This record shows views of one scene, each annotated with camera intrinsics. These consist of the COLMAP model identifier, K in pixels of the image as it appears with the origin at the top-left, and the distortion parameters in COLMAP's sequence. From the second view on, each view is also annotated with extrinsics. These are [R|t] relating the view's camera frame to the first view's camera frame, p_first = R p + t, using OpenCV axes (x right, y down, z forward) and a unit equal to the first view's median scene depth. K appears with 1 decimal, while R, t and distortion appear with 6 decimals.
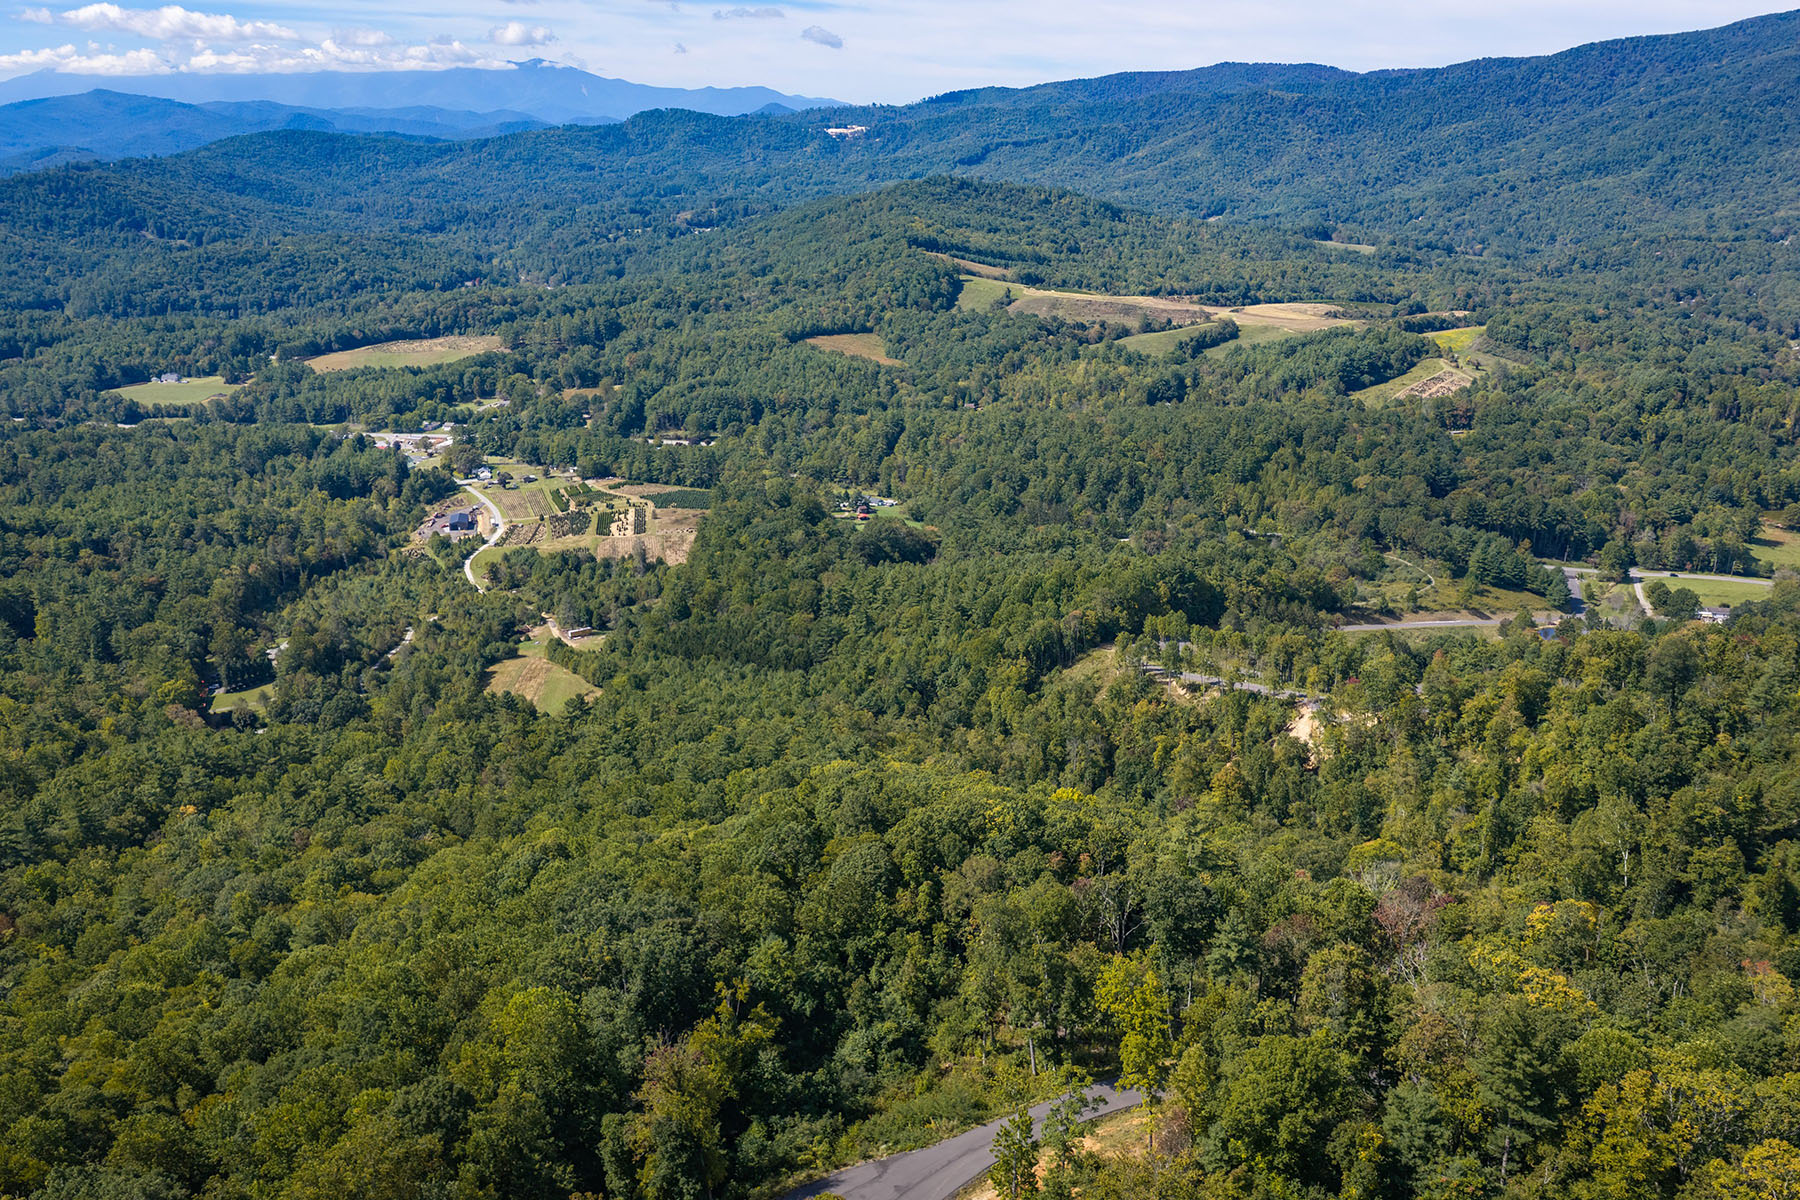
lens RADIAL K [[1513.7, 0, 876.9], [0, 1513.7, 600.8], [0, 0, 1]] dist [0.021708, -0.043046]
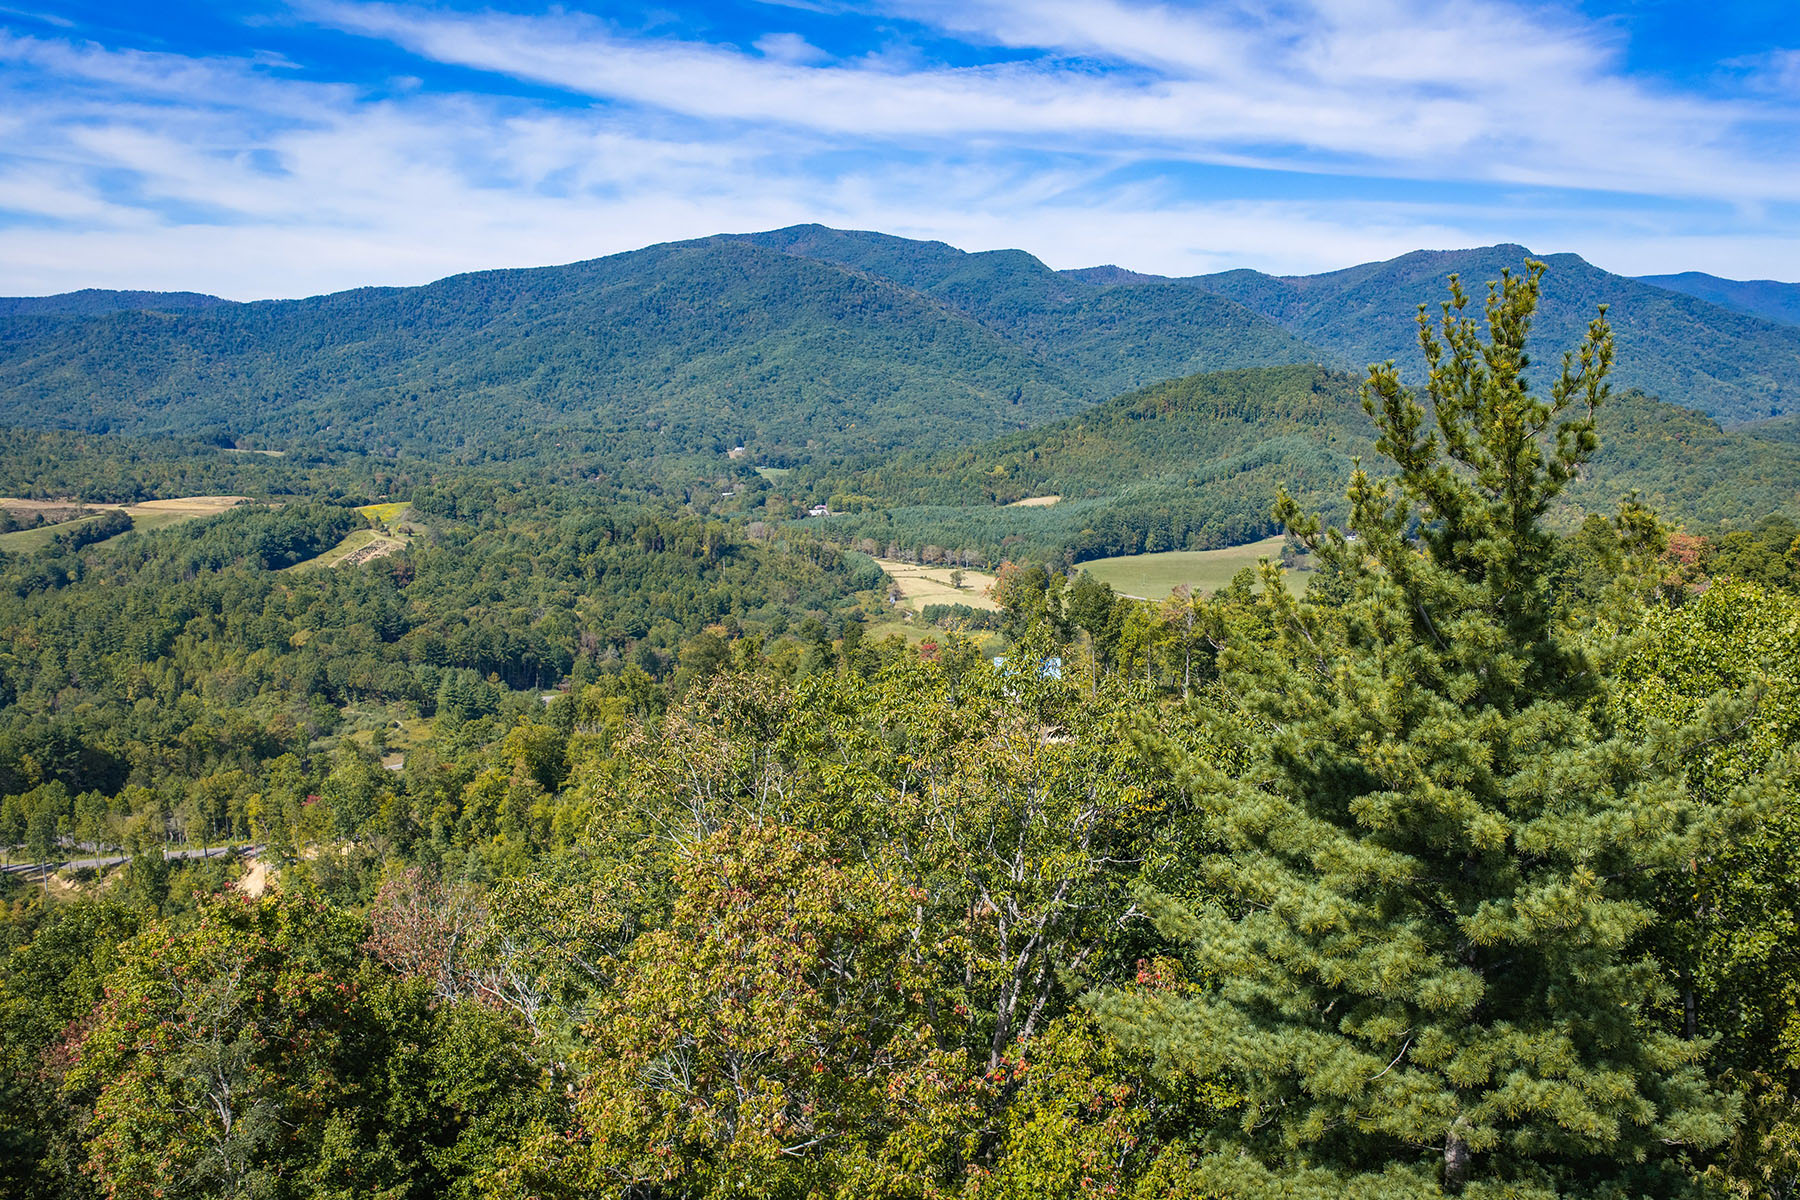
lens RADIAL K [[1513.7, 0, 914.8], [0, 1513.7, 605.0], [0, 0, 1]] dist [0.021708, -0.043046]
pose [[0.764173, -0.104498, 0.636491, 0.034108], [0.198339, 0.977047, -0.077717, 0.031765], [-0.613761, 0.185630, 0.767359, 0.103775]]
